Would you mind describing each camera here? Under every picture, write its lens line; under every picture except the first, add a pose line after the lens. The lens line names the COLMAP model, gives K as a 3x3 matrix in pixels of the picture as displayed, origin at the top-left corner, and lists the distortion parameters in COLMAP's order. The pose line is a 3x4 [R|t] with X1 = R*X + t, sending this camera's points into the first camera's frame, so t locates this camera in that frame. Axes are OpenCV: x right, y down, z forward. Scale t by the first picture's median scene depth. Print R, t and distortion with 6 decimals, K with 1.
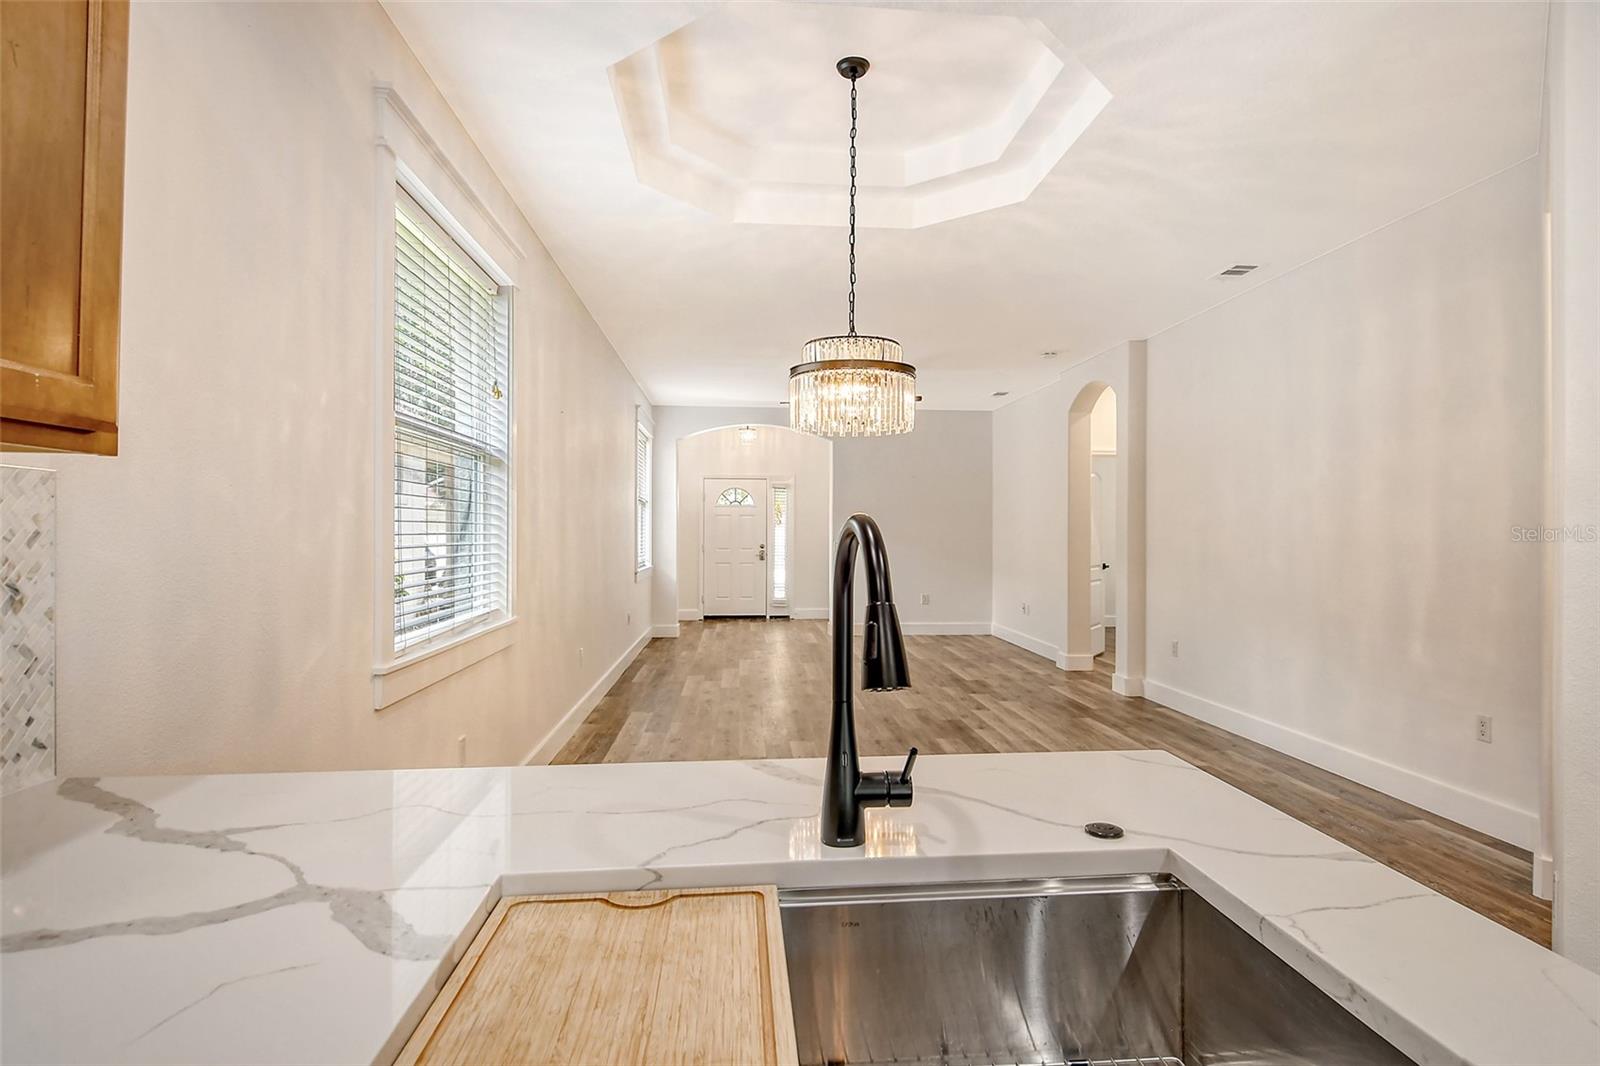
lens RADIAL K [[854.0, 0, 828.2], [0, 854.0, 542.9], [0, 0, 1]] dist [0.028255, -0.025771]
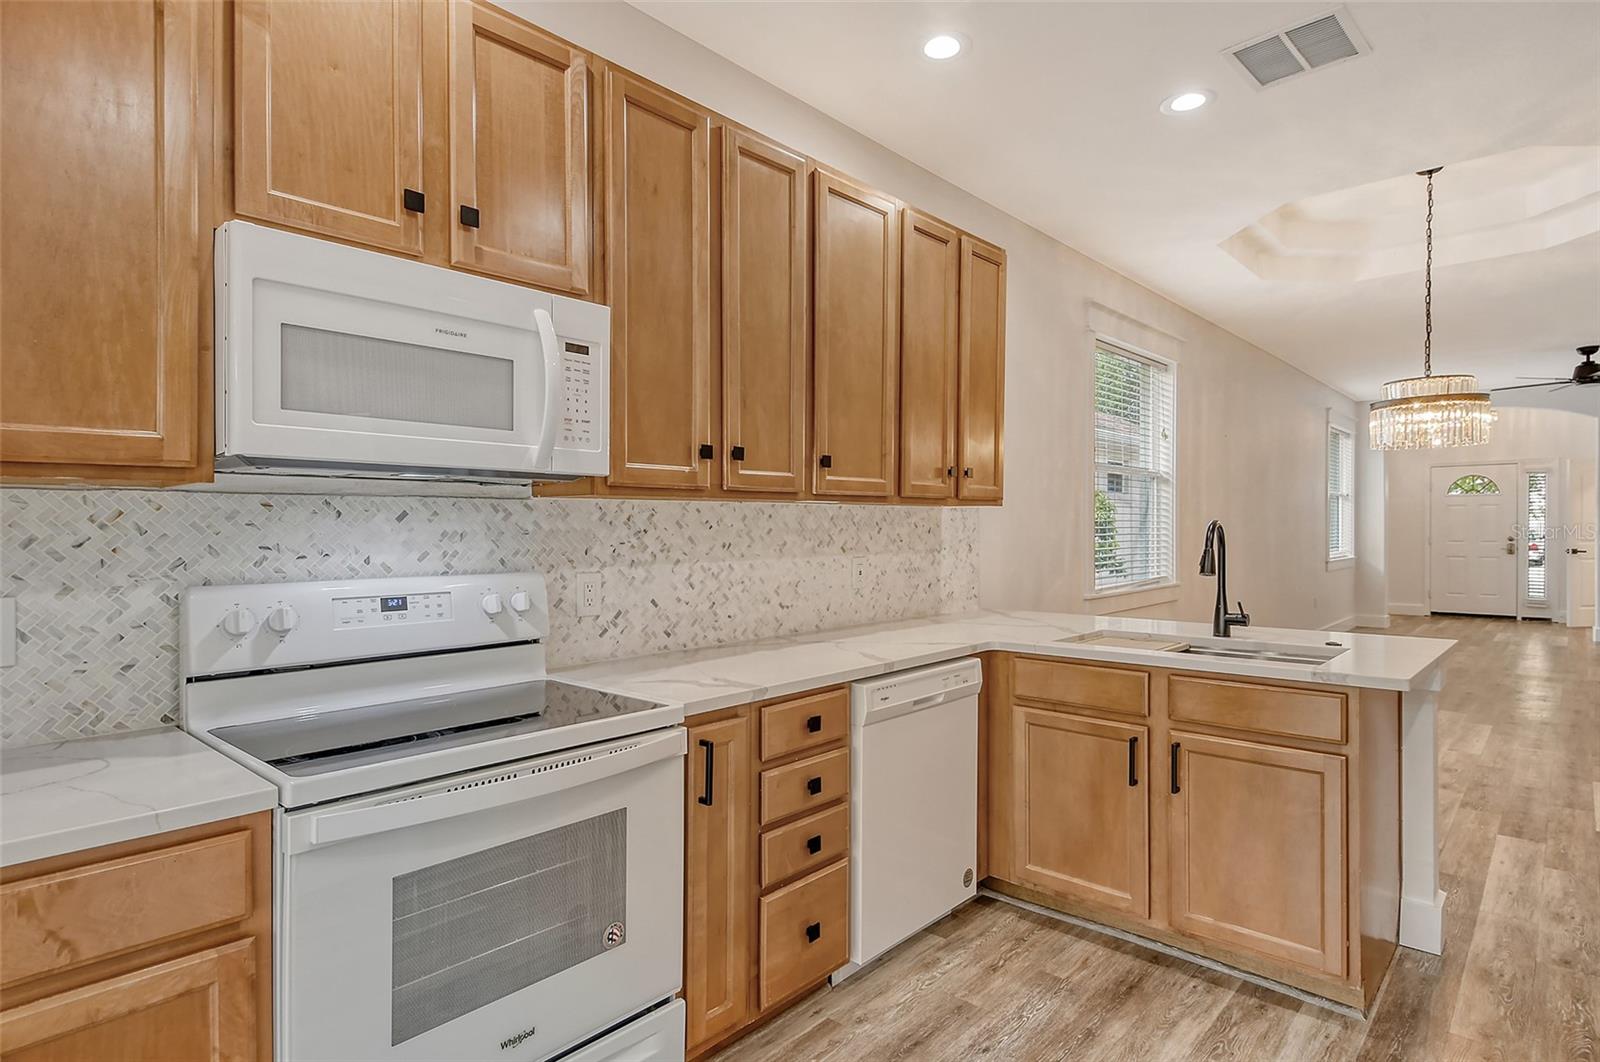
lens RADIAL K [[854.0, 0, 795.9], [0, 854.0, 536.1], [0, 0, 1]] dist [0.028255, -0.025771]
pose [[0.663805, 0.000376, -0.747905, 0.294326], [-0.000517, 1.000000, 0.000044, 0.005178], [0.747905, 0.000357, 0.663805, -0.470209]]
